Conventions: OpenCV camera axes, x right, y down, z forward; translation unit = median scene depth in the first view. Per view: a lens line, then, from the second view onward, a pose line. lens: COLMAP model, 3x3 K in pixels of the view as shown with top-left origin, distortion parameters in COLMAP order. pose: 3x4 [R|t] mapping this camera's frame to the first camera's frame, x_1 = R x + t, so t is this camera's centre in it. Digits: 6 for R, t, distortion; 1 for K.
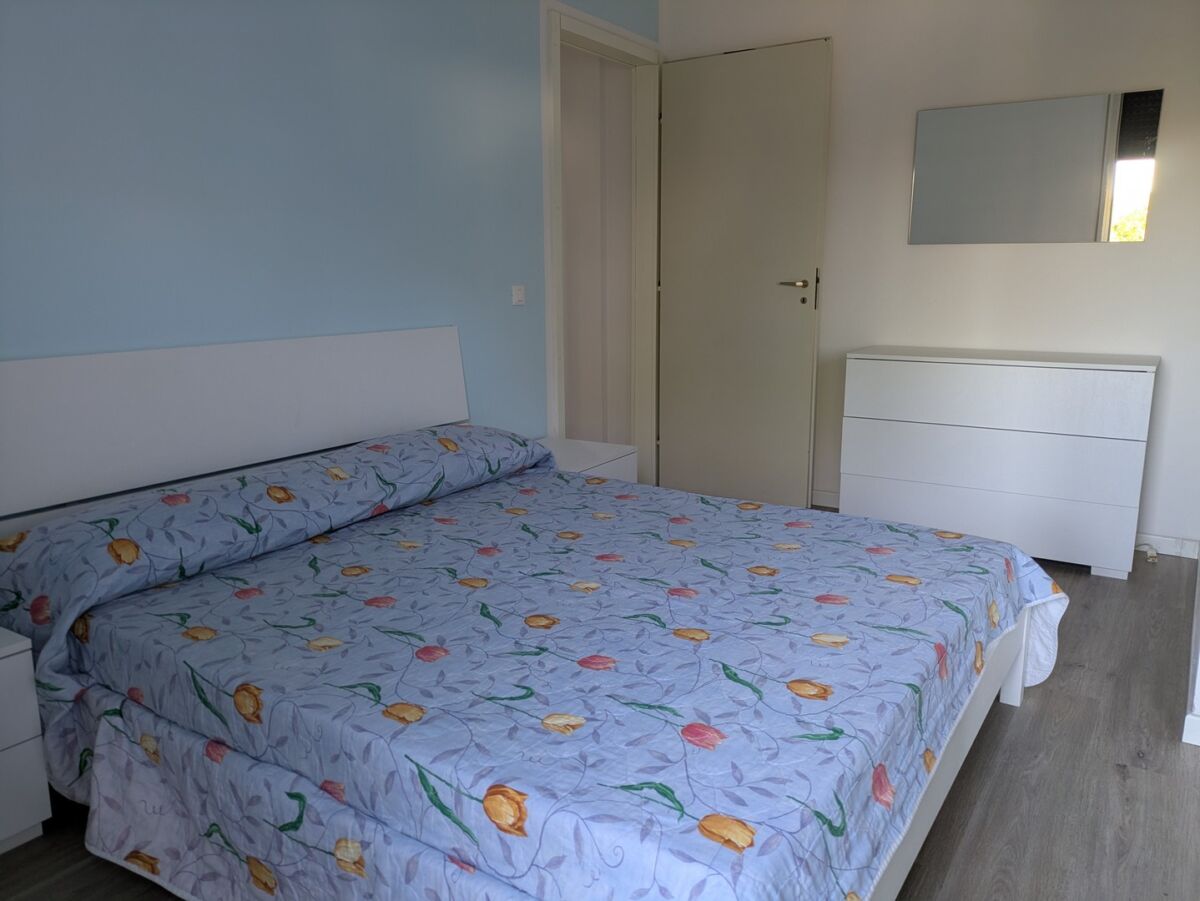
lens RADIAL K [[893.1, 0, 600.0], [0, 893.1, 450.5], [0, 0, 1]] dist [0.050433, -0.035003]
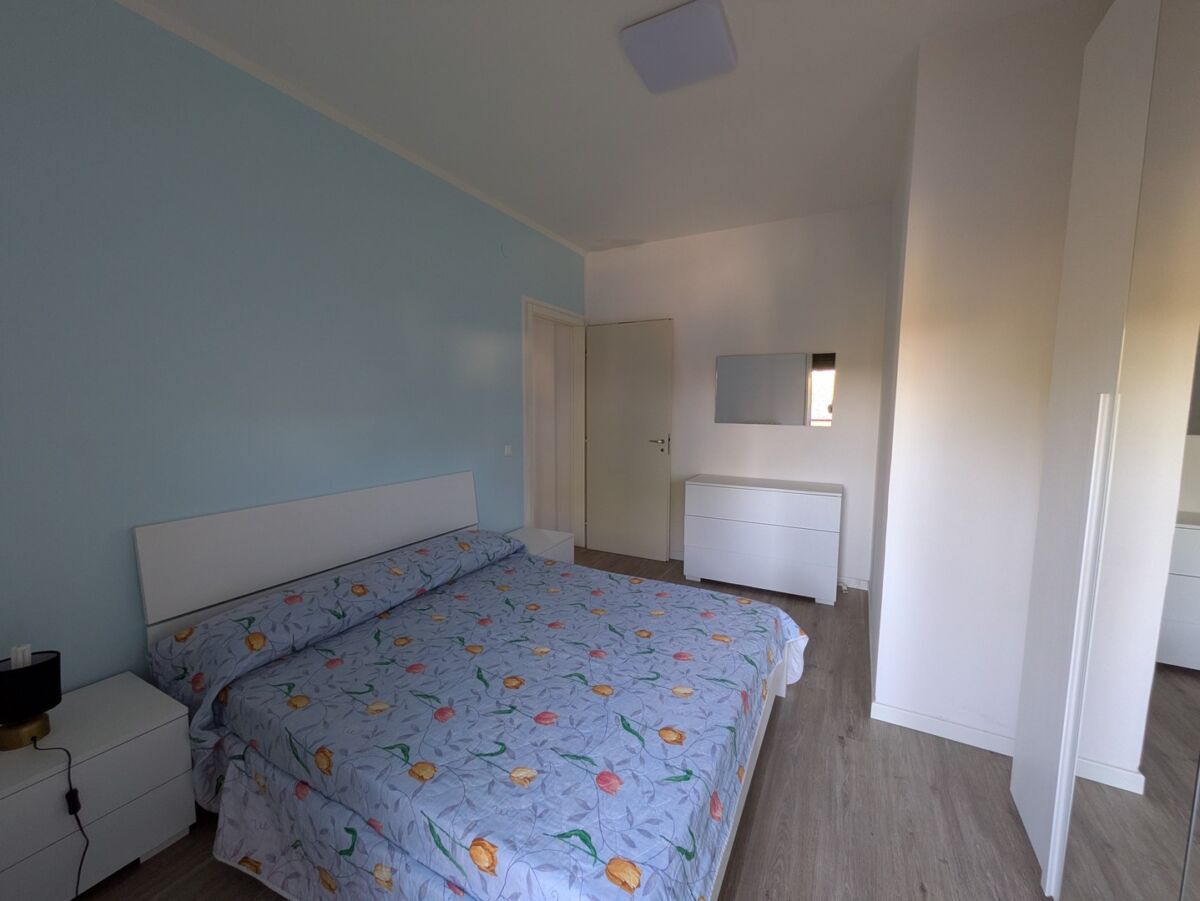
lens RADIAL K [[476.8, 0, 601.9], [0, 476.8, 451.1], [0, 0, 1]] dist [-0.000008, -0.000012]
pose [[0.995455, 0.002048, 0.095207, 0.013352], [0.008074, 0.994353, -0.105815, -0.145016], [-0.094886, 0.106102, 0.989818, 0.057422]]
